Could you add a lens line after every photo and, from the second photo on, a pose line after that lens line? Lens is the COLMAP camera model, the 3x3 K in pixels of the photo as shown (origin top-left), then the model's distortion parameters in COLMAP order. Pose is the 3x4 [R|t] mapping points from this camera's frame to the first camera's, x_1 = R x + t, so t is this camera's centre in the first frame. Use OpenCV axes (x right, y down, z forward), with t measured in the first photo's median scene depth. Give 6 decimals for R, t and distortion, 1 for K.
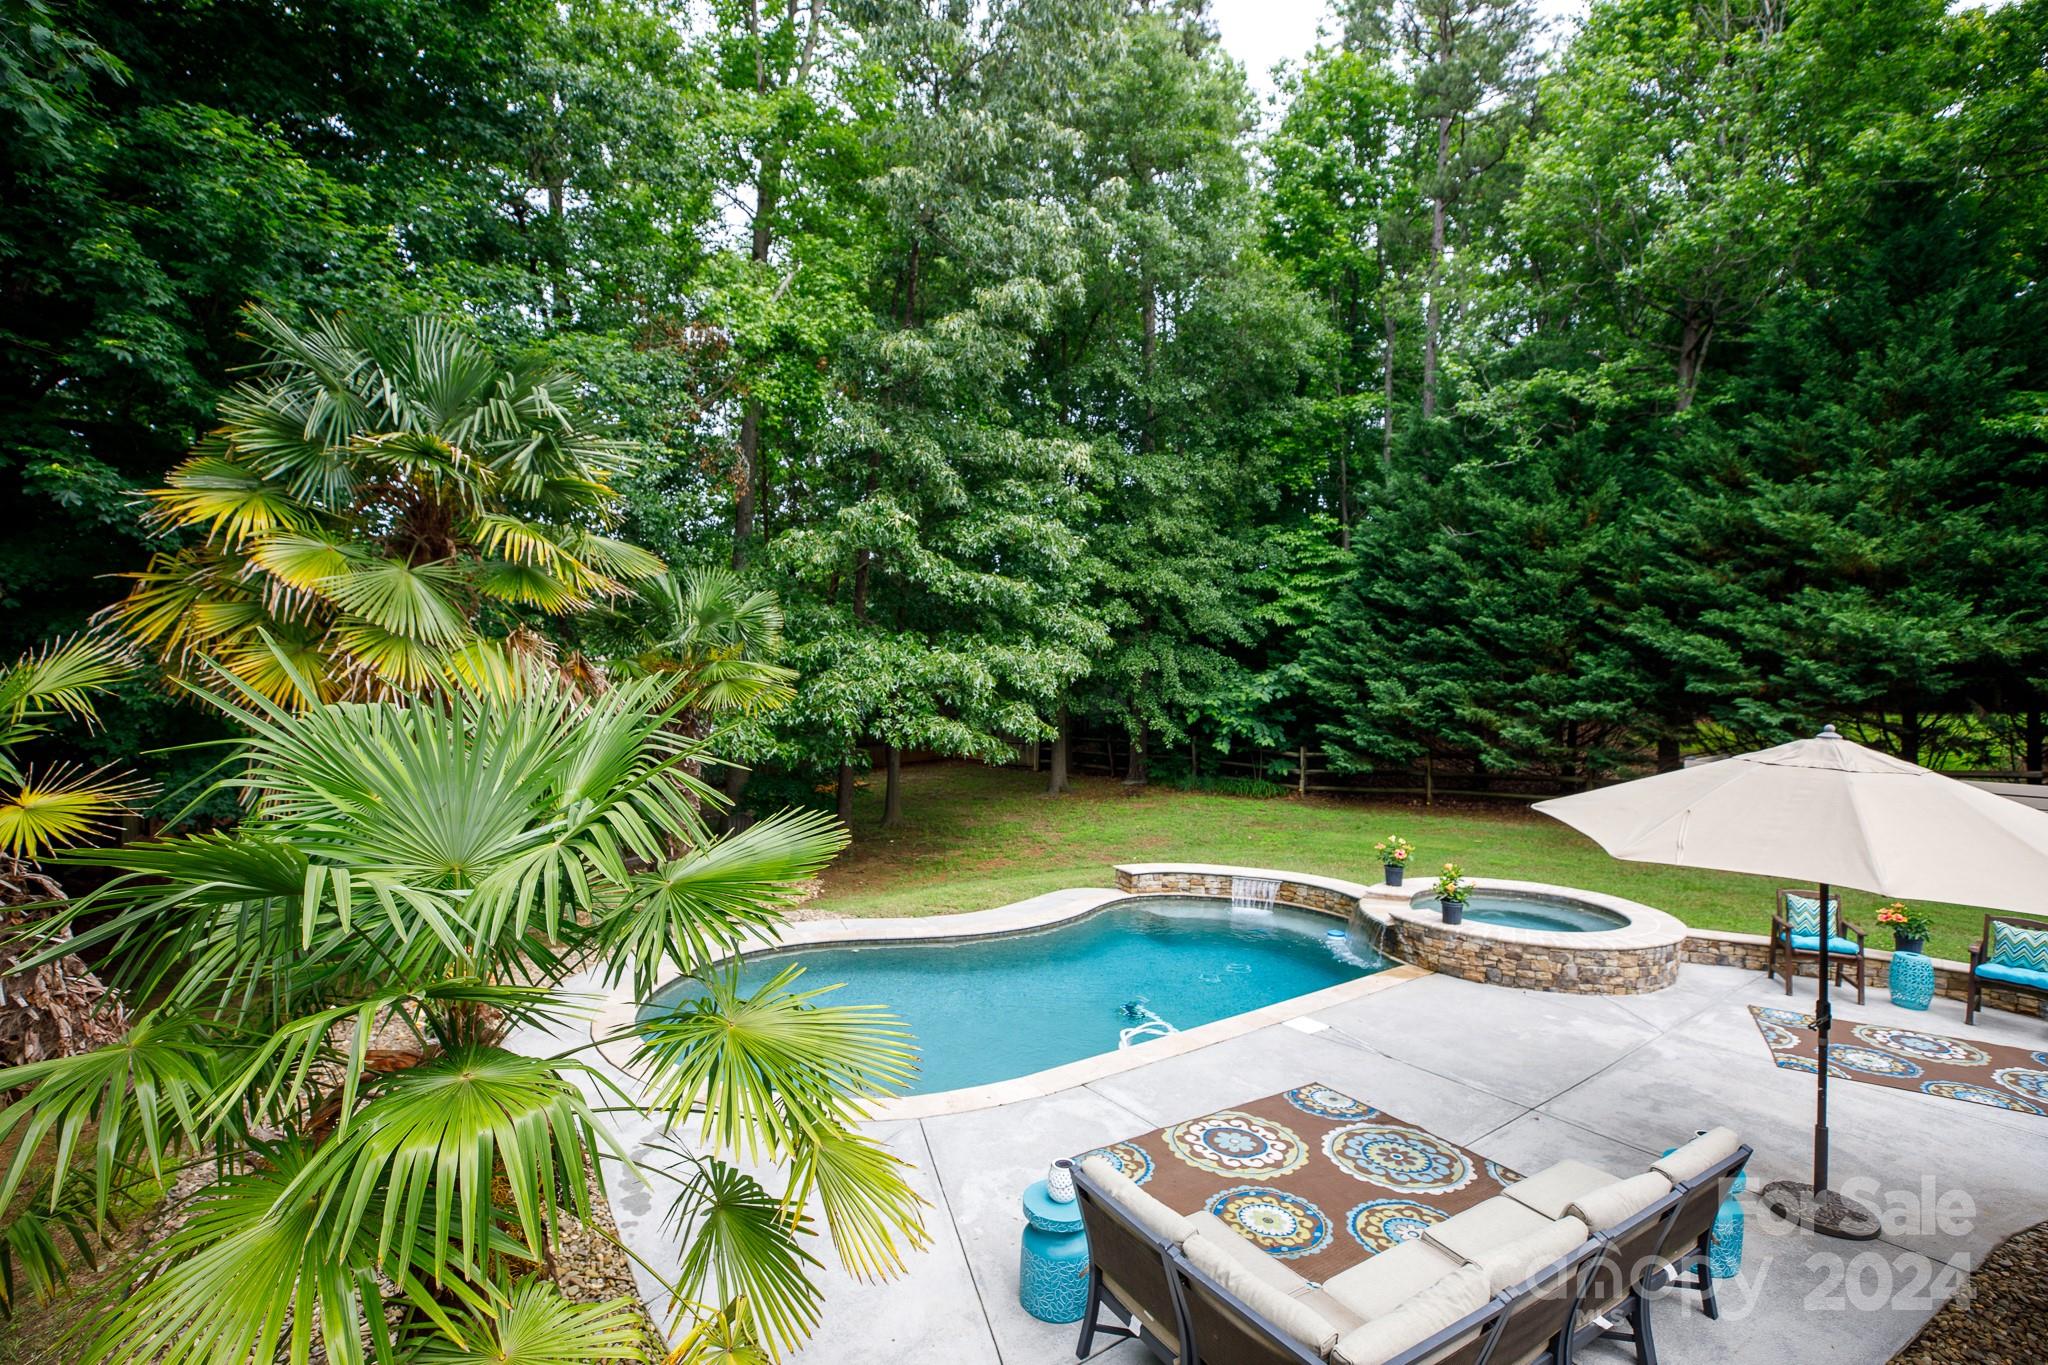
lens RADIAL K [[1012.7, 0, 1024.0], [0, 1012.7, 682.5], [0, 0, 1]] dist [-0.037629, 0.012795]
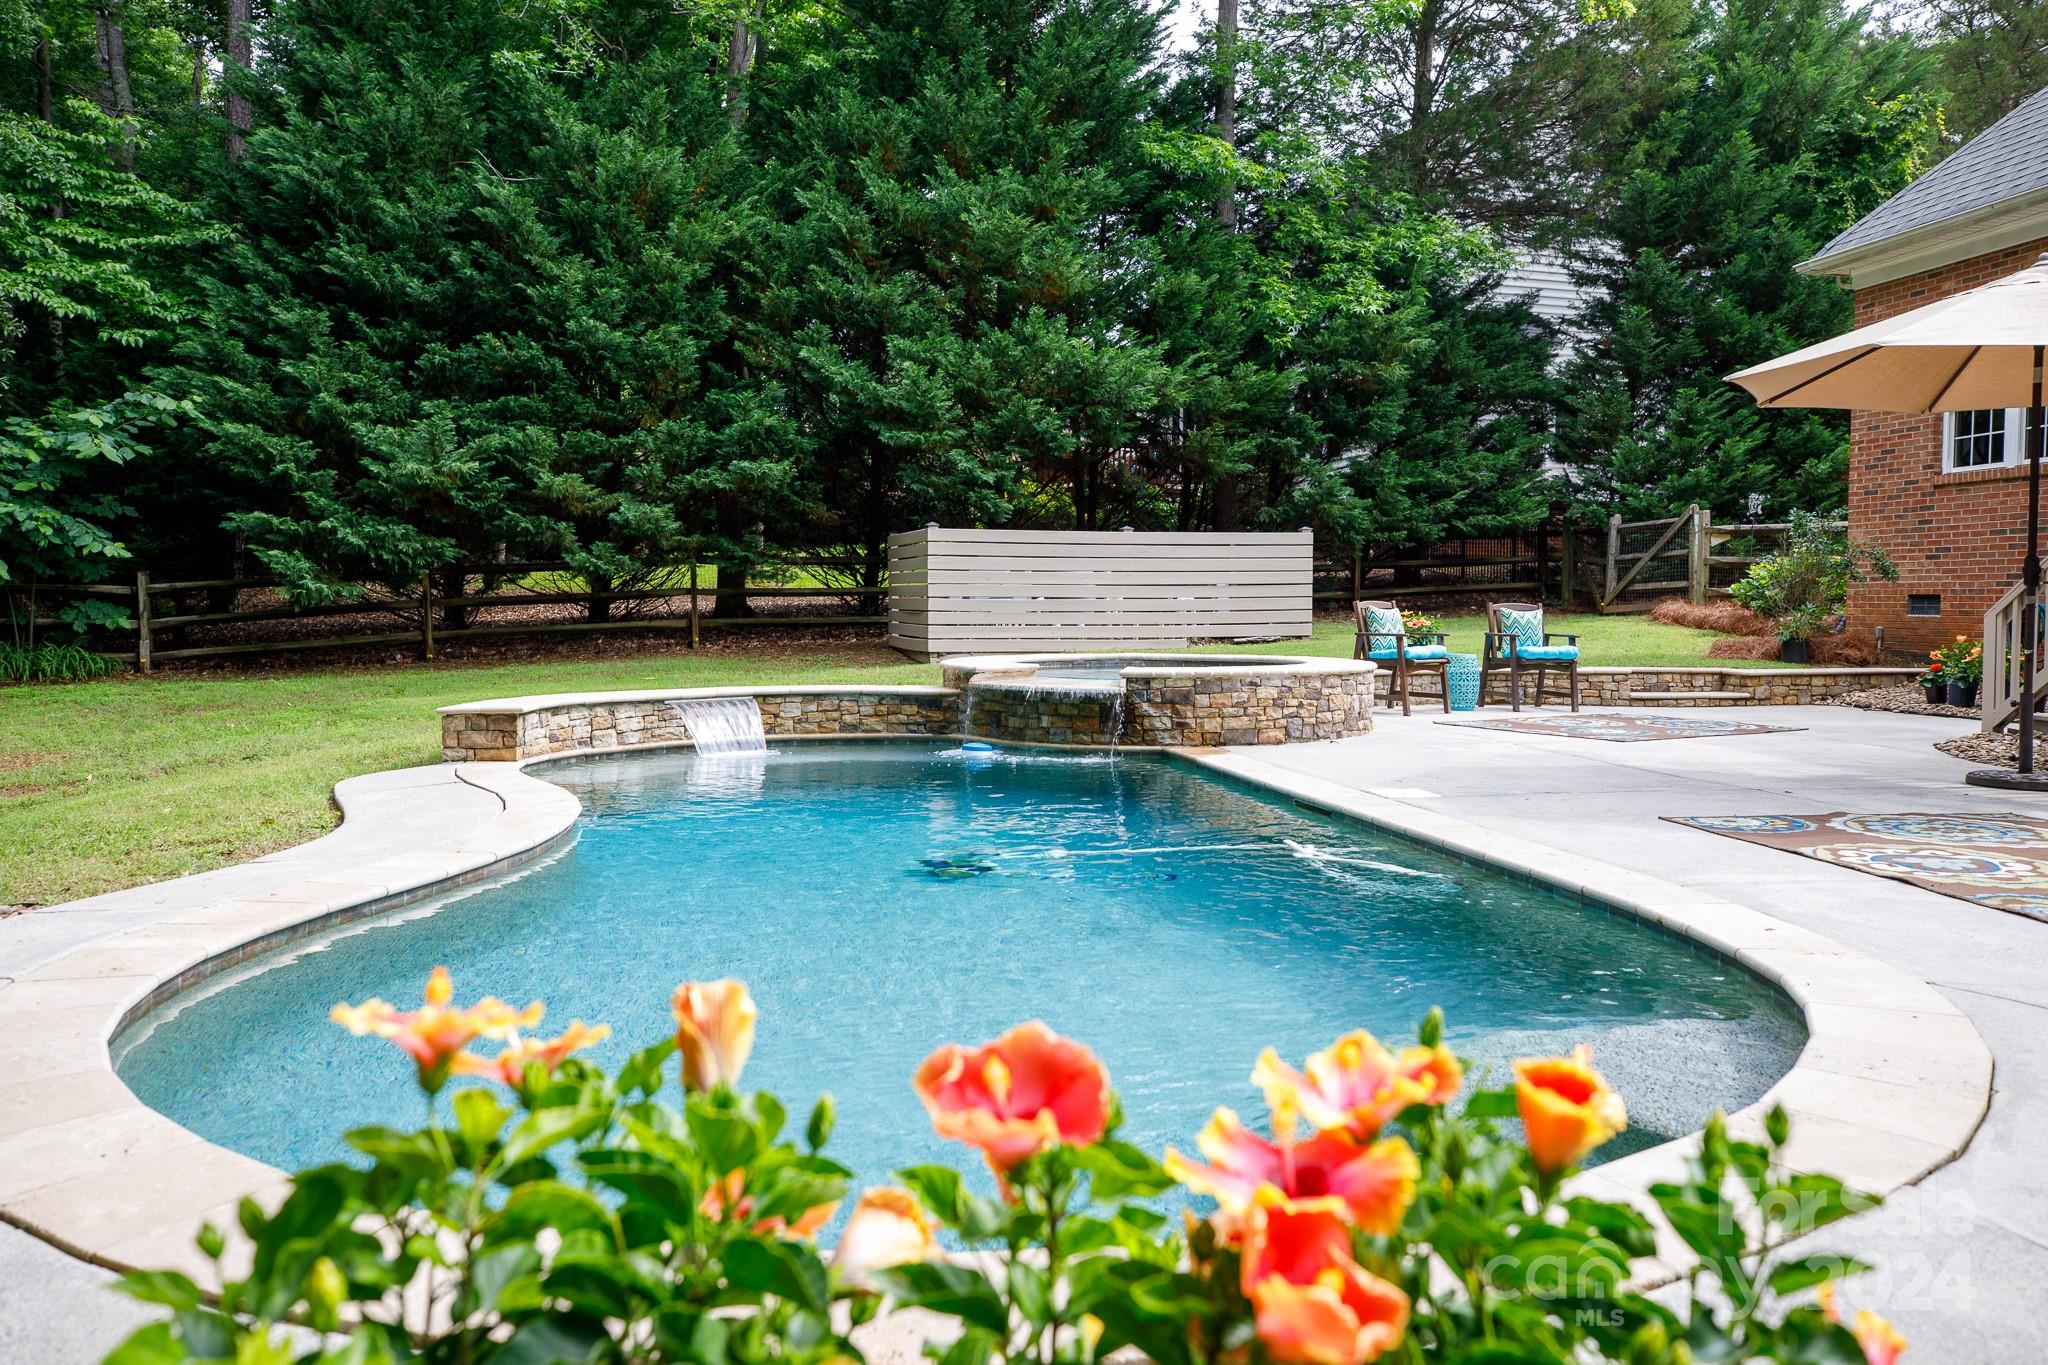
lens RADIAL K [[1534.3, 0, 1024.0], [0, 1534.3, 682.5], [0, 0, 1]] dist [-0.007682, -0.005298]
pose [[0.449270, -0.070126, 0.890640, -0.241554], [0.016908, 0.997403, 0.070003, 0.086926], [-0.893236, -0.016391, 0.449289, 0.332587]]
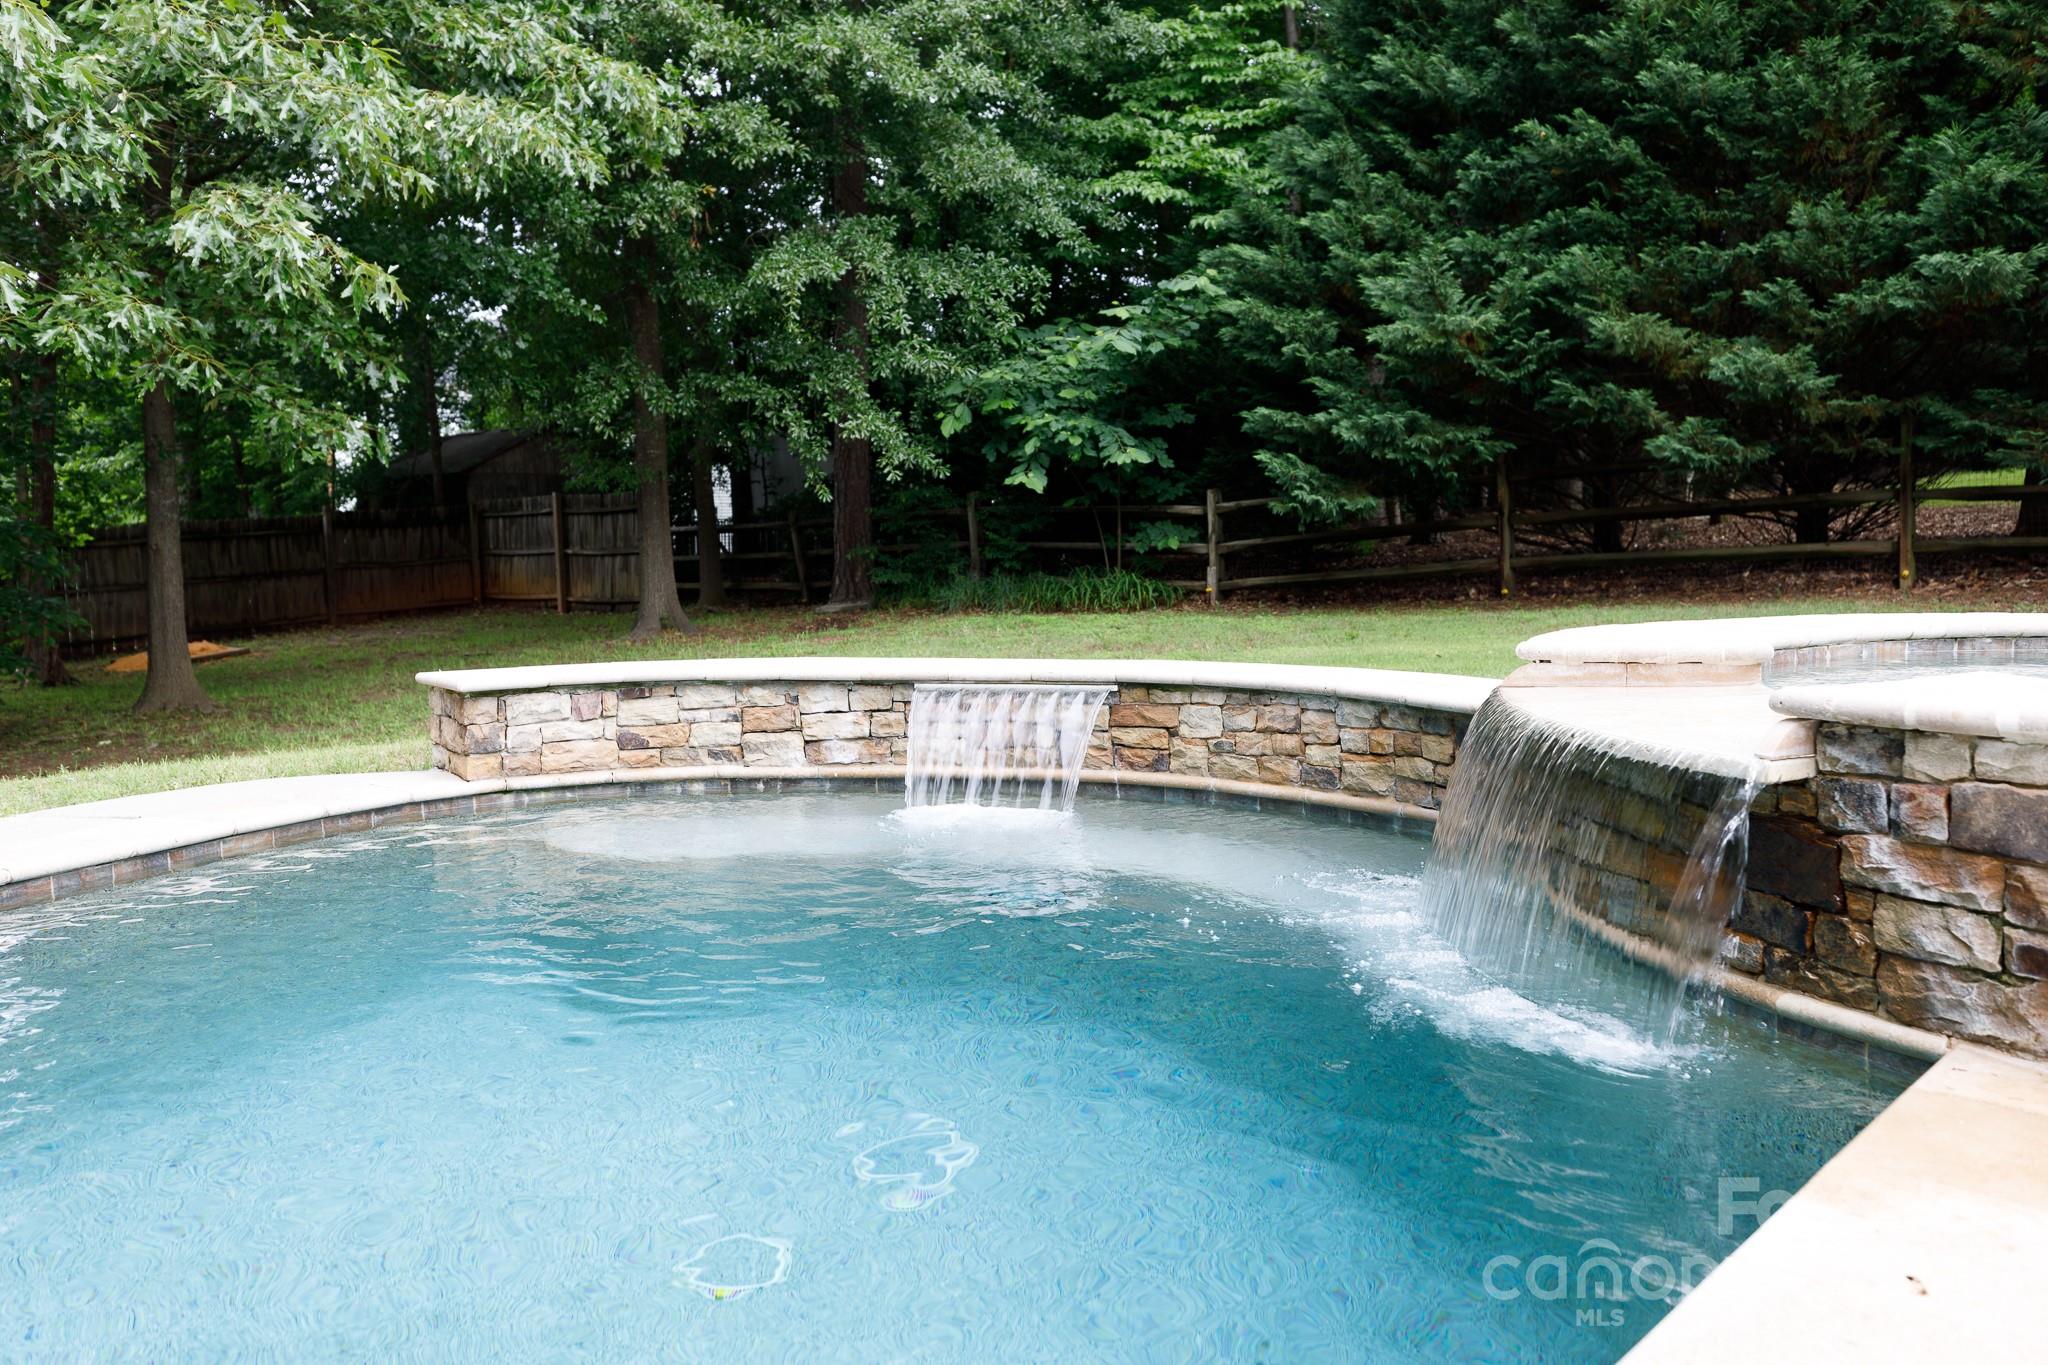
lens RADIAL K [[1559.8, 0, 1026.4], [0, 1559.8, 677.5], [0, 0, 1]] dist [0.002598, 0.002207]
pose [[0.988740, -0.043689, 0.143122, 0.116754], [0.032223, 0.996154, 0.081477, 0.104644], [-0.146131, -0.075948, 0.986346, 0.411588]]
